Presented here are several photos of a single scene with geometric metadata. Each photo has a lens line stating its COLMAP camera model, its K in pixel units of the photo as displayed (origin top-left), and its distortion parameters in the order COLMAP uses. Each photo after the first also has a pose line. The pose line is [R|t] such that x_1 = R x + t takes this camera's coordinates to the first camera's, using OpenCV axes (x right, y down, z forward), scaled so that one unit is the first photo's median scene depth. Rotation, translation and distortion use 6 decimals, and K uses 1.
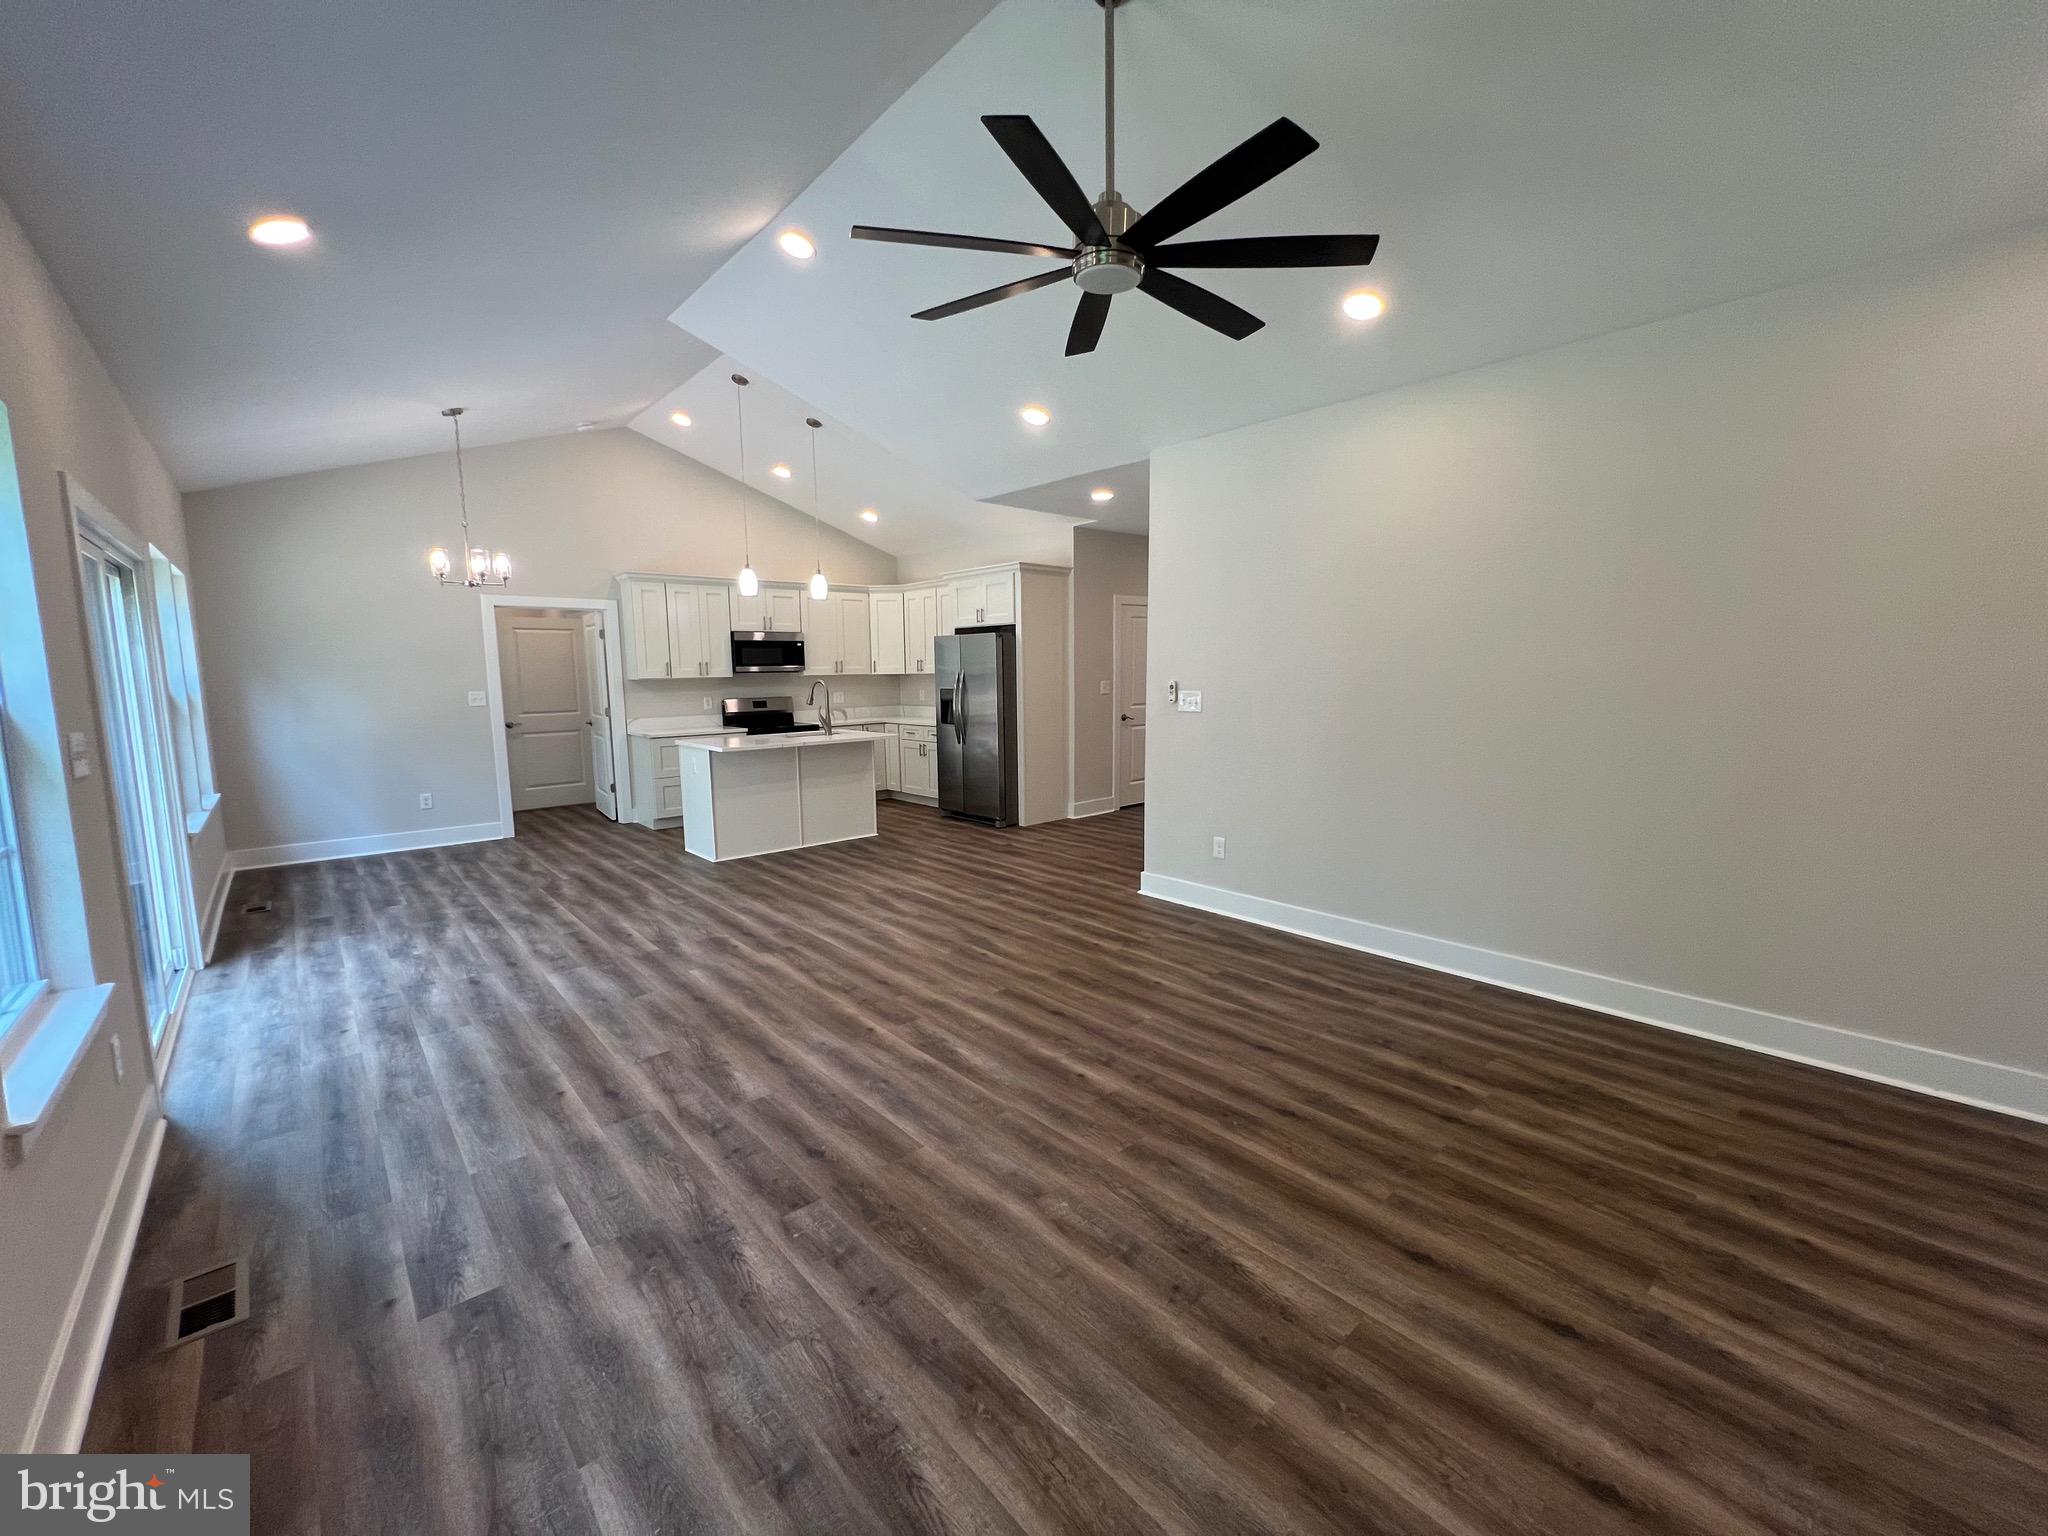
lens RADIAL K [[820.7, 0, 1019.4], [0, 820.7, 764.1], [0, 0, 1]] dist [-0.002736, 0.001245]
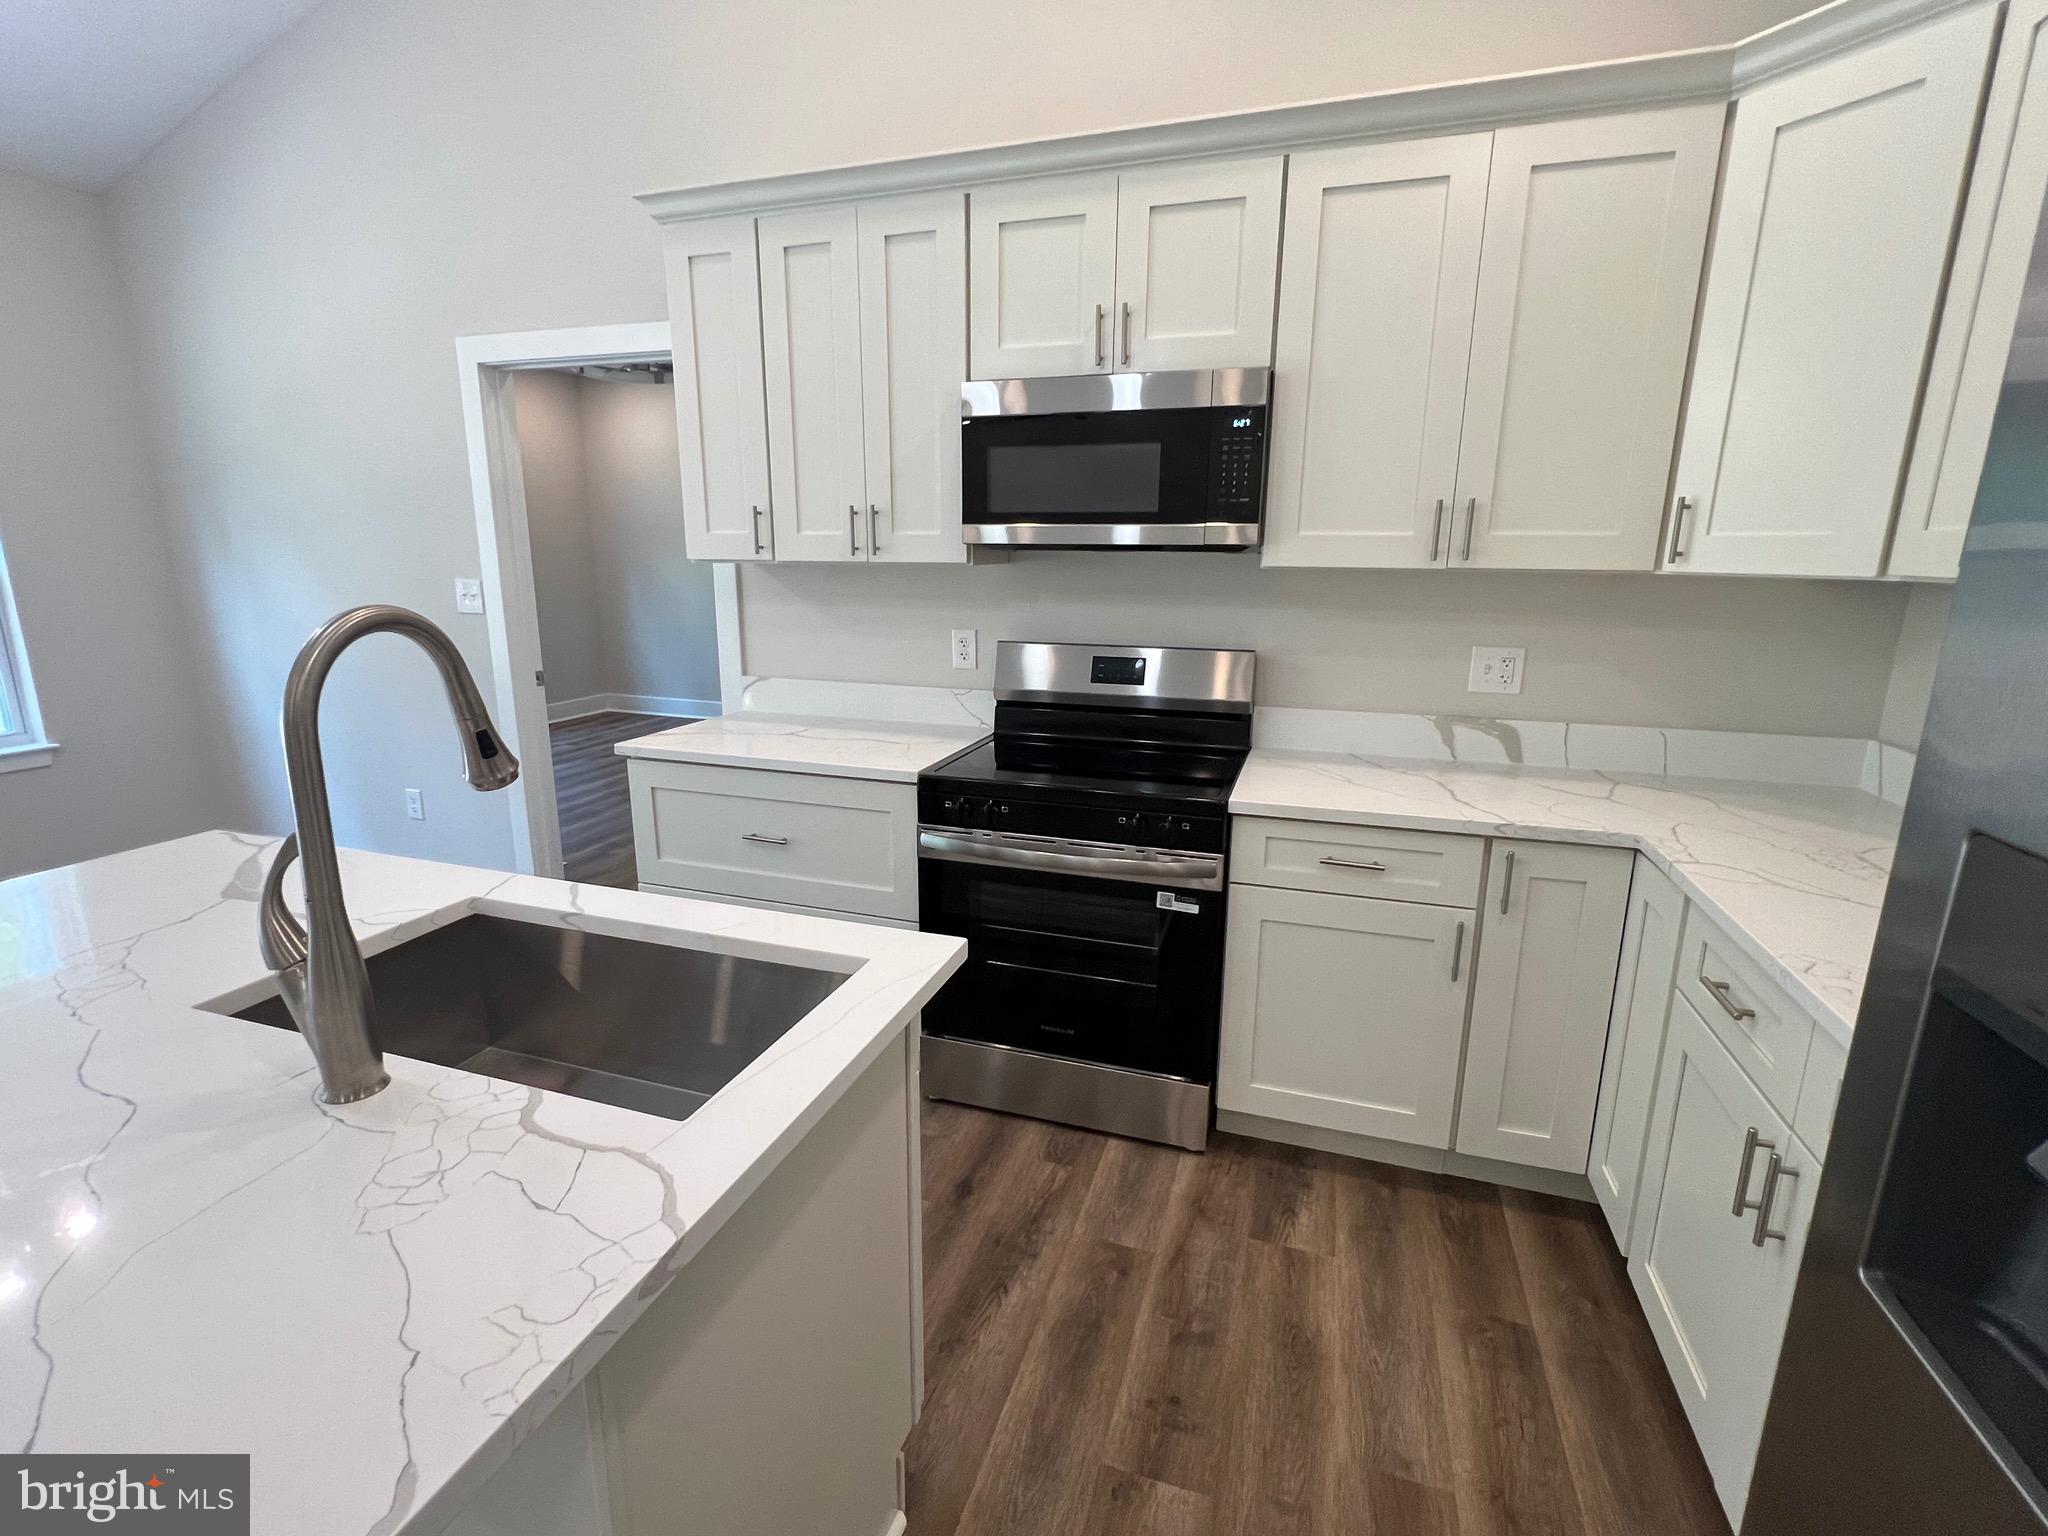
lens RADIAL K [[940.3, 0, 1019.4], [0, 940.3, 770.4], [0, 0, 1]] dist [-0.003950, -0.000155]
pose [[0.499992, 0.212217, -0.839626, -0.128331], [-0.118237, 0.977161, 0.176570, -0.176602], [0.857921, 0.010992, 0.513665, 1.574559]]
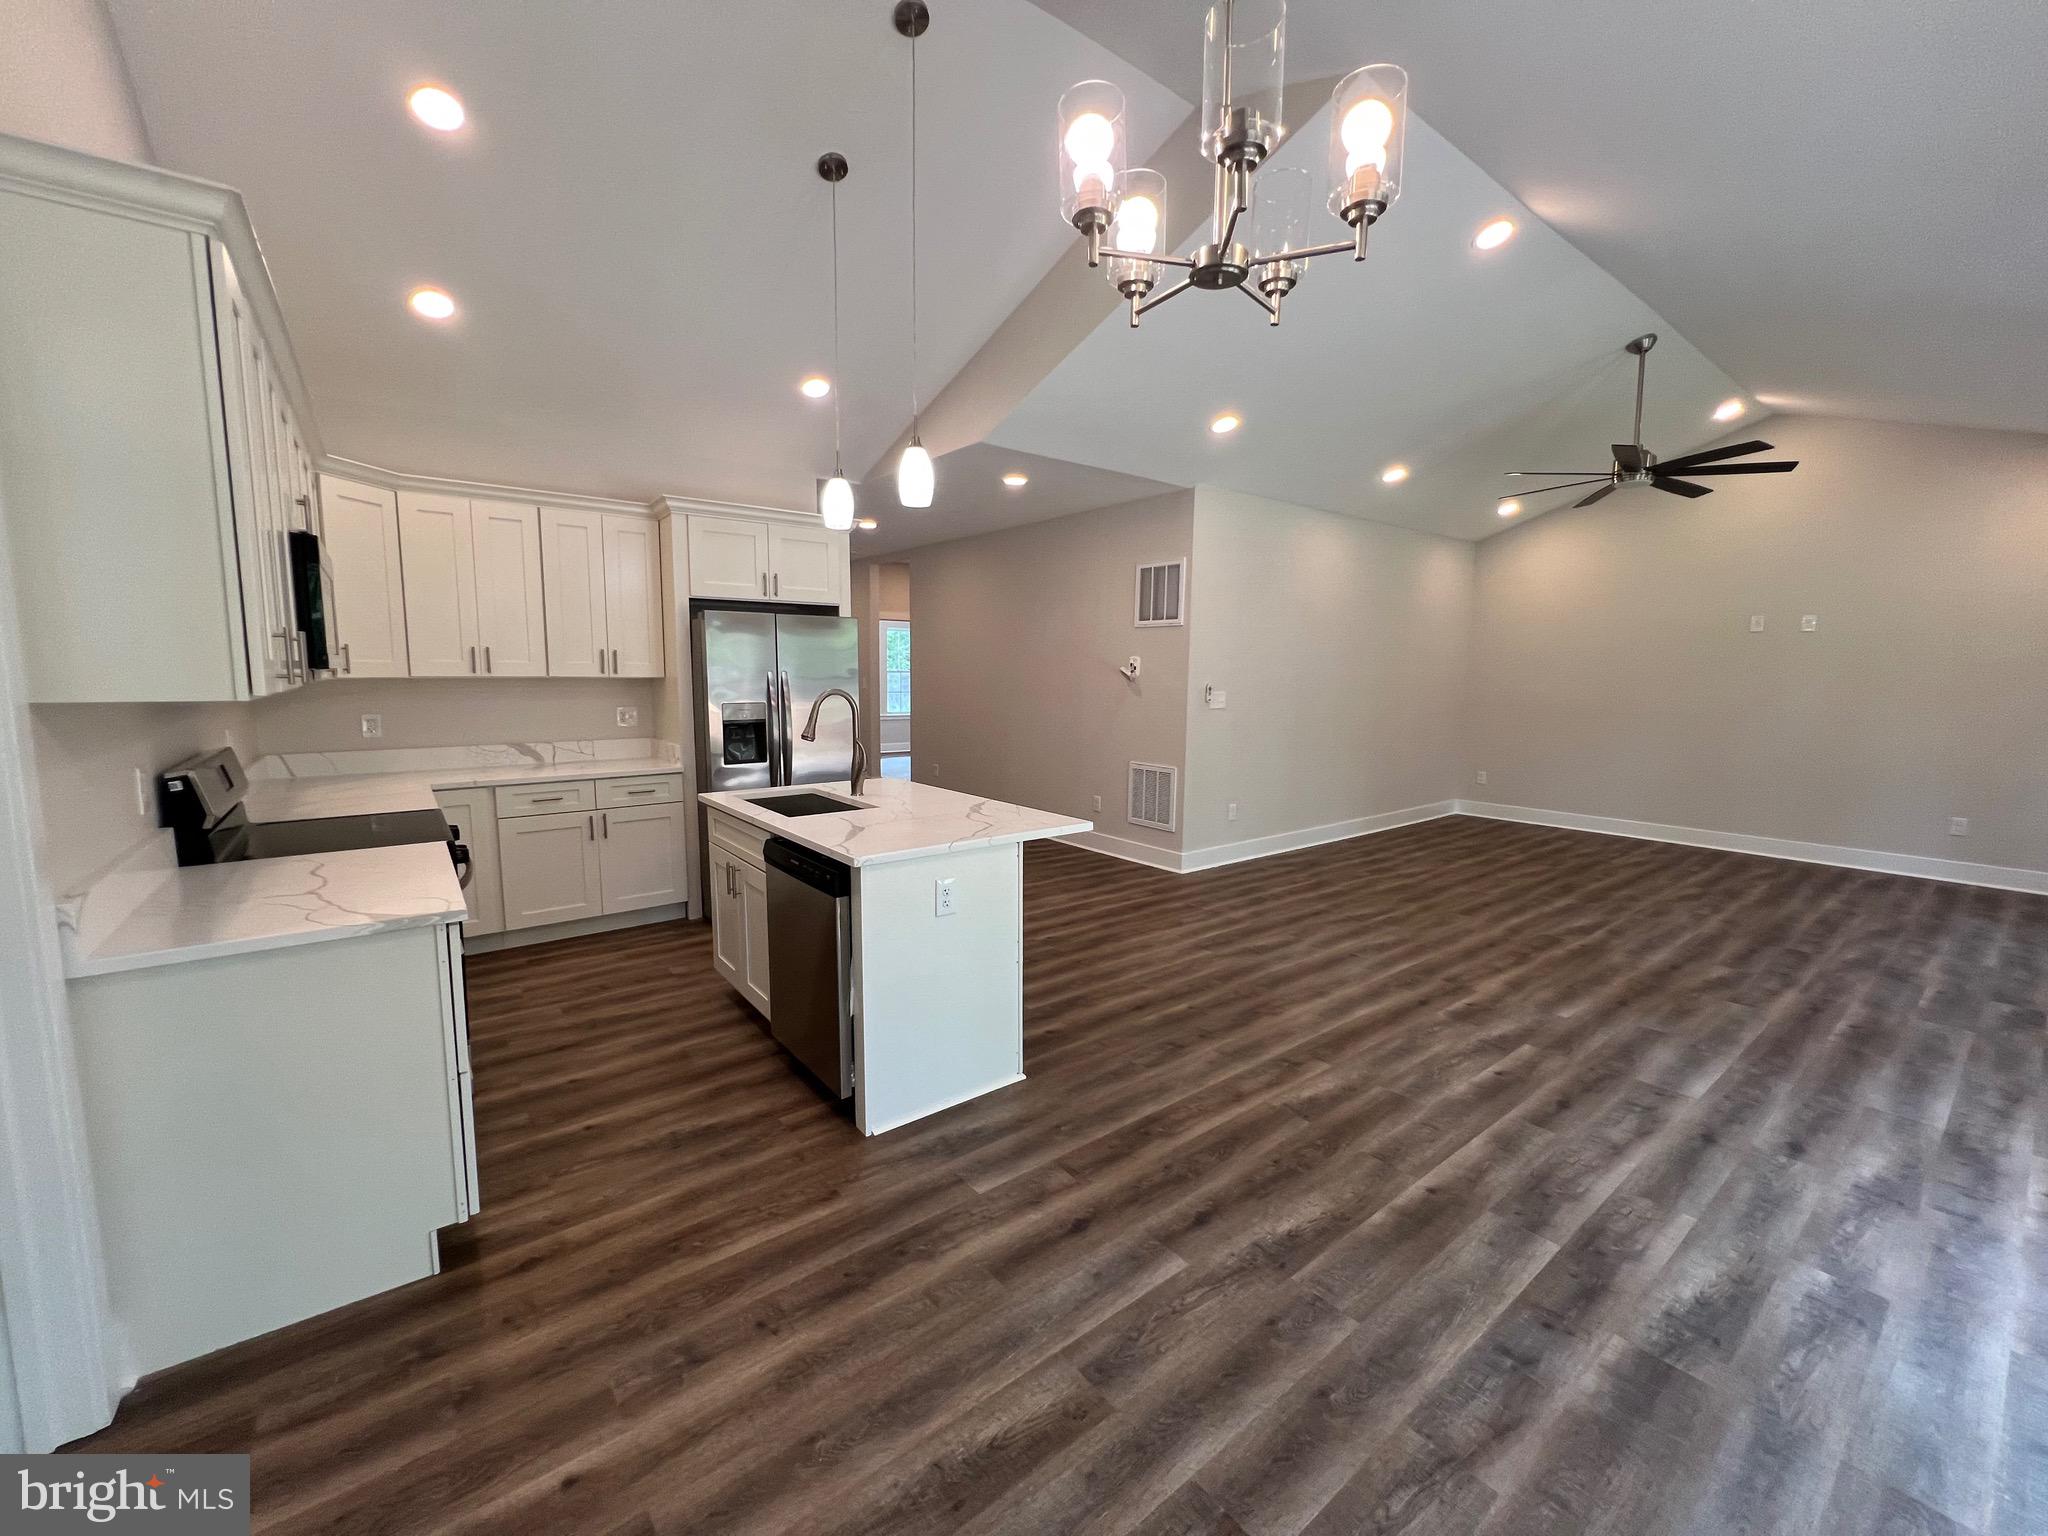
lens RADIAL K [[820.7, 0, 1019.4], [0, 820.7, 764.1], [0, 0, 1]] dist [-0.002736, 0.001245]
pose [[0.069574, -0.102289, 0.992319, -1.149545], [0.108846, 0.989569, 0.094374, -0.143669], [-0.991621, 0.101444, 0.079982, 1.328152]]
